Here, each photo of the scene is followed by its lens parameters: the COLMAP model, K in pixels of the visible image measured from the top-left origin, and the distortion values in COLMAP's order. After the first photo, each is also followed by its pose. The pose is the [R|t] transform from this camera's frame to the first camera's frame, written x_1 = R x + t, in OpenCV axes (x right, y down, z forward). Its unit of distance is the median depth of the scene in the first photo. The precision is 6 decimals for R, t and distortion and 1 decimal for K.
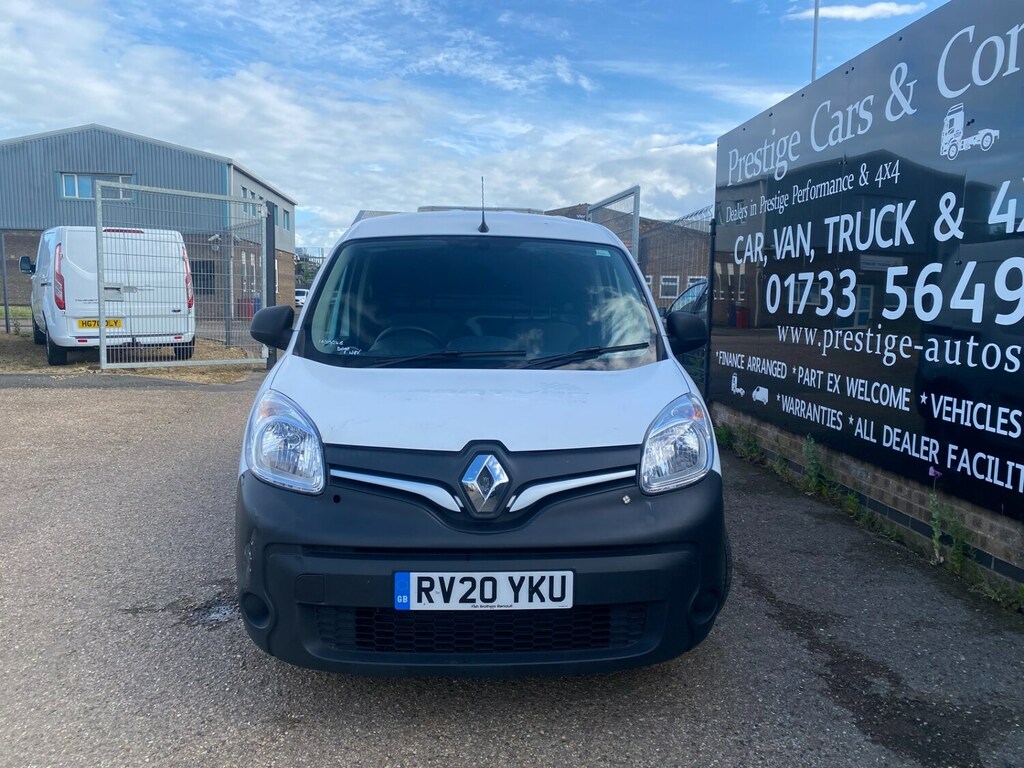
lens RADIAL K [[780.0, 0, 505.9], [0, 780.0, 381.5], [0, 0, 1]] dist [0.033371, -0.032232]
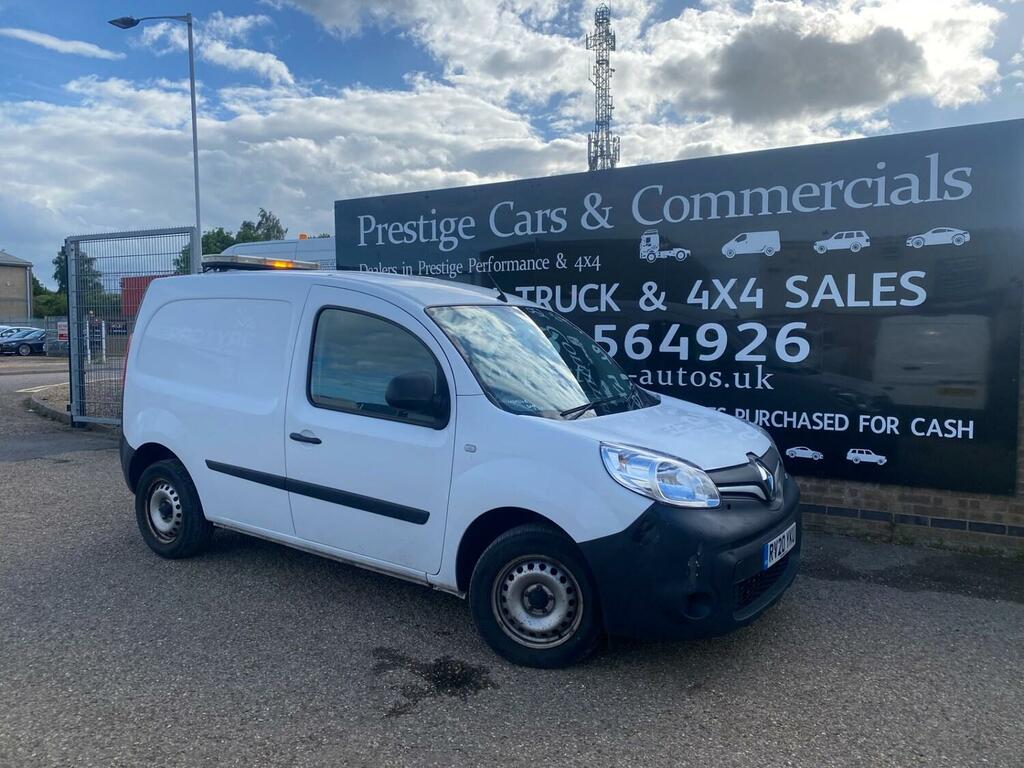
lens RADIAL K [[780.0, 0, 510.5], [0, 780.0, 380.9], [0, 0, 1]] dist [0.033371, -0.032232]
pose [[0.594539, -0.064070, 0.801510, -0.940417], [0.096015, 0.995345, 0.008343, -0.075356], [-0.798314, 0.071996, 0.597923, 0.271002]]
